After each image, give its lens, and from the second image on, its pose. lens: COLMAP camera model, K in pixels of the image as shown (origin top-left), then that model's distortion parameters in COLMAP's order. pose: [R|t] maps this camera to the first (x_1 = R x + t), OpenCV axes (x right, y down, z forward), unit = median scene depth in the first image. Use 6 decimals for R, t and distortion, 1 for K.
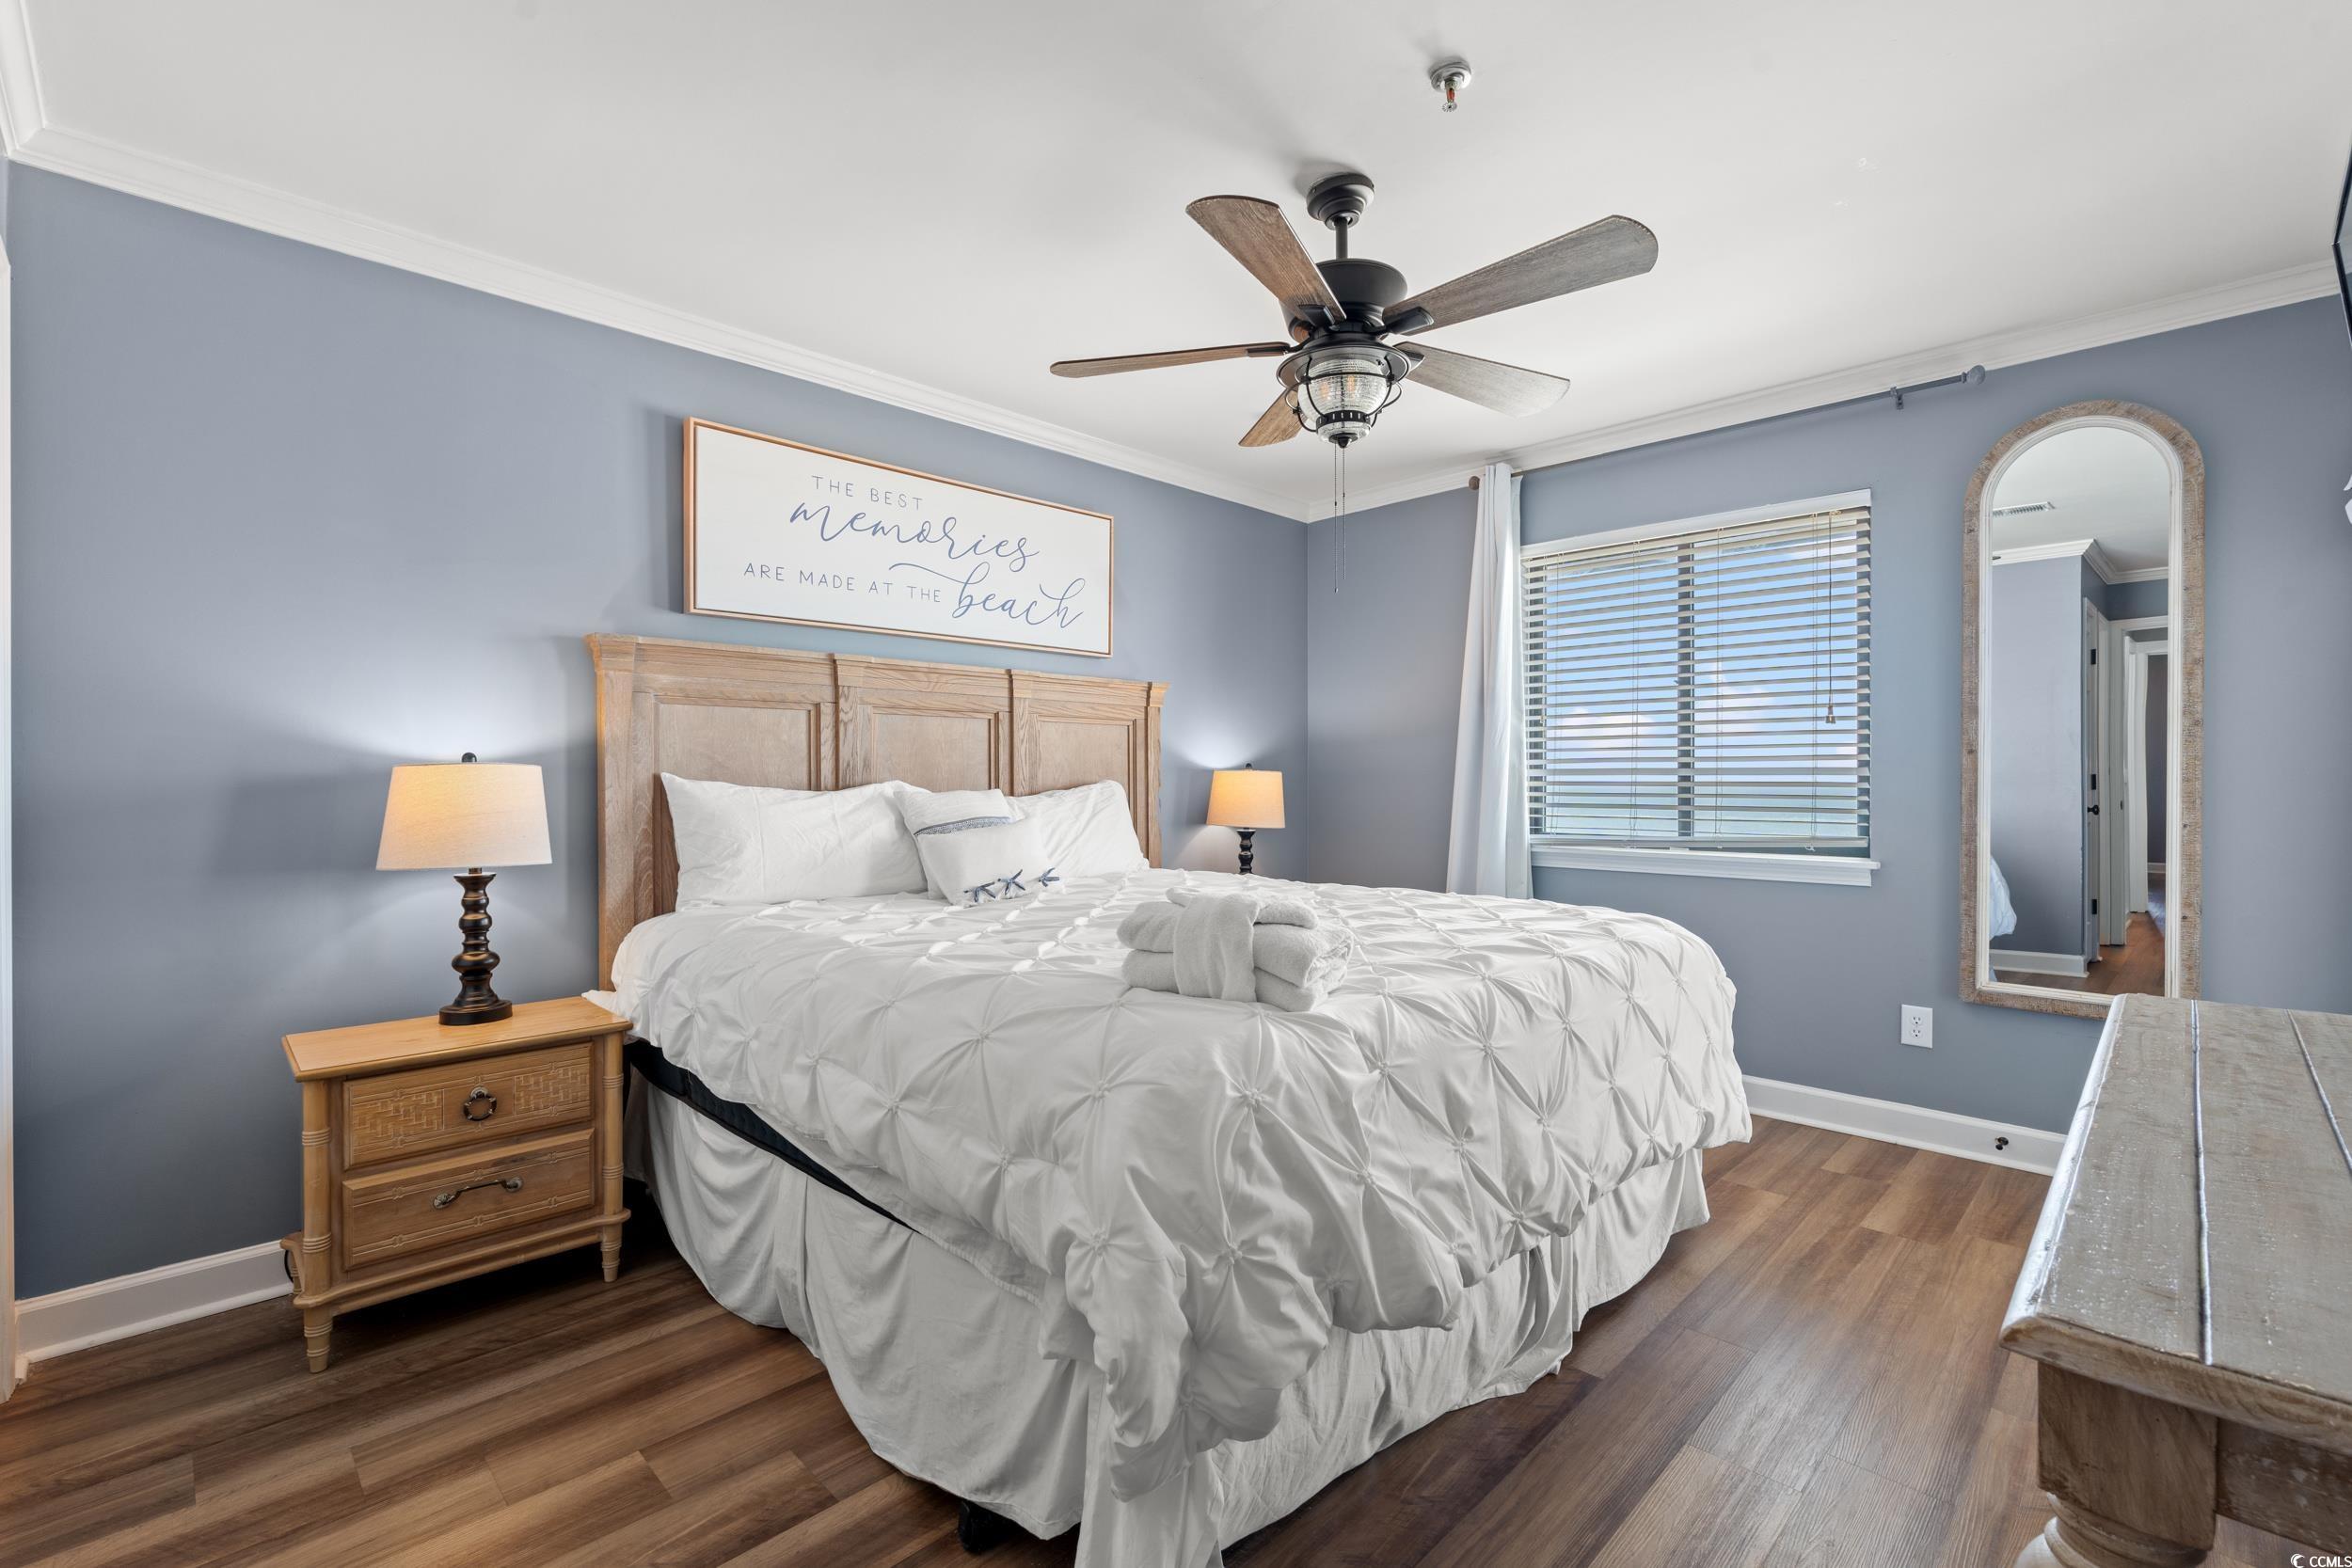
lens RADIAL K [[1041.9, 0, 1176.0], [0, 1041.9, 784.0], [0, 0, 1]] dist [-0.002202, -0.000182]
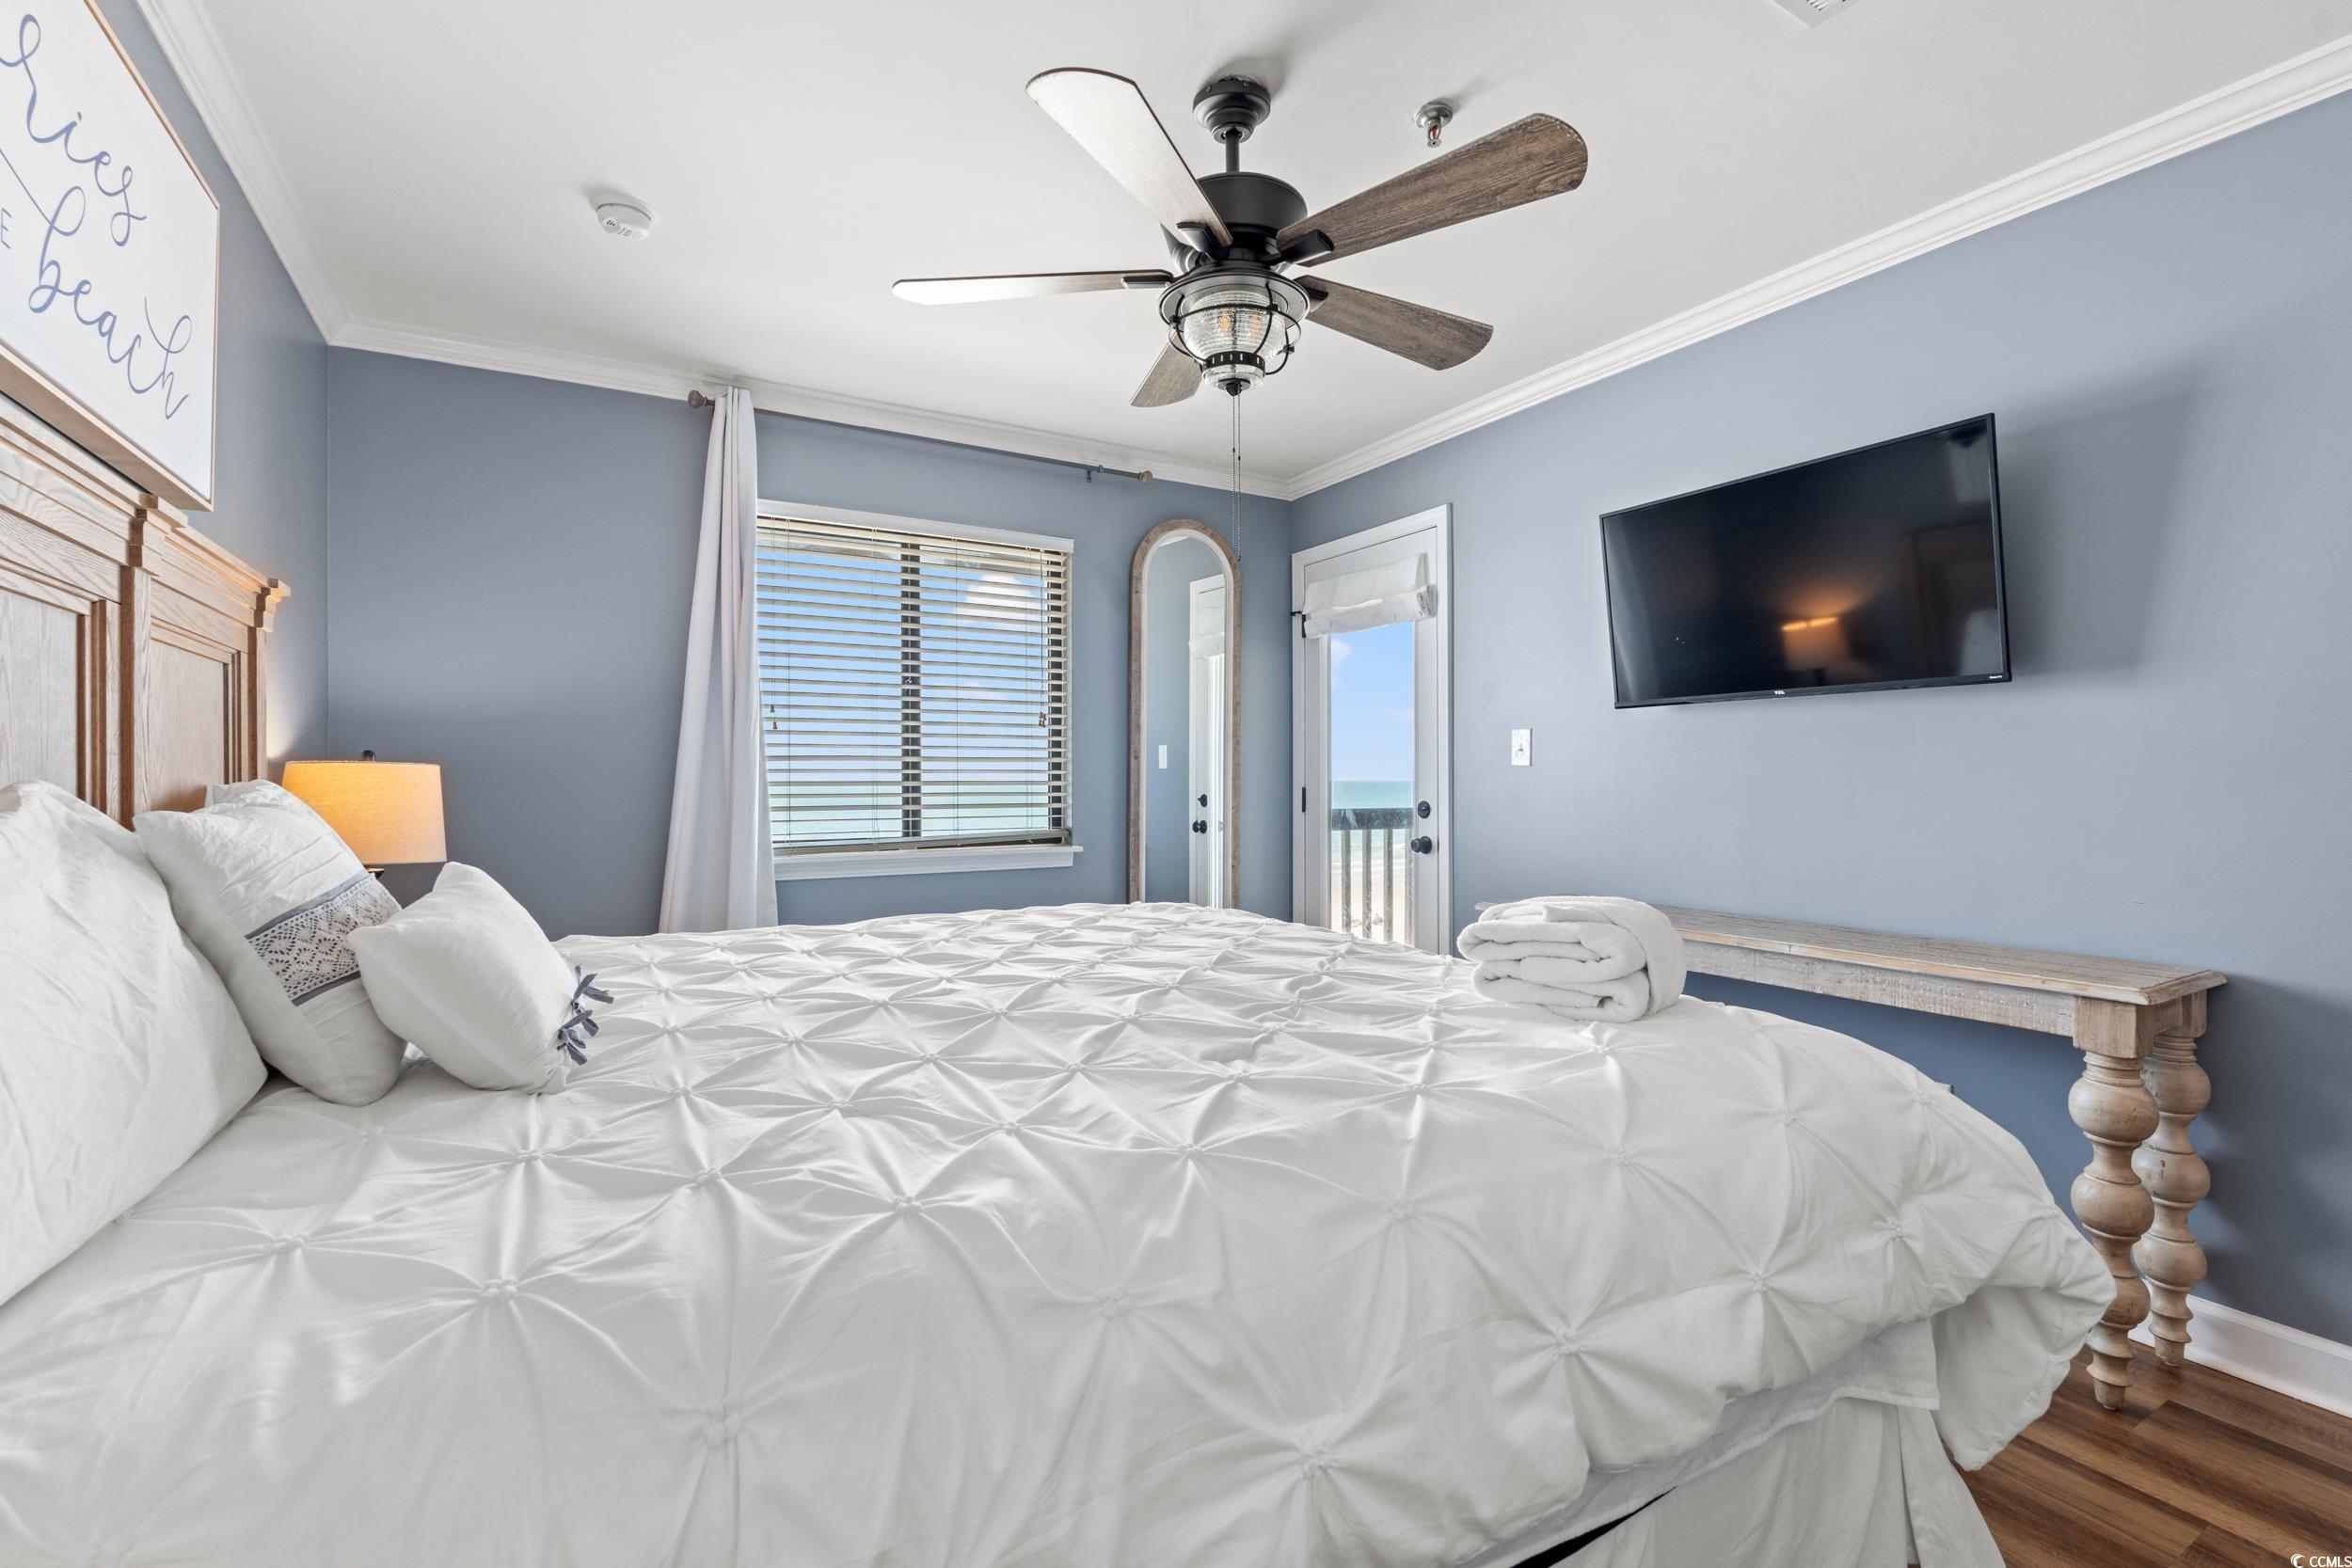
lens RADIAL K [[1041.9, 0, 1176.0], [0, 1041.9, 784.0], [0, 0, 1]] dist [-0.002202, -0.000182]
pose [[0.250241, -0.004175, 0.968175, -0.471192], [0.004026, 0.999987, 0.003272, -0.001745], [-0.968175, 0.003079, 0.250254, 0.564507]]
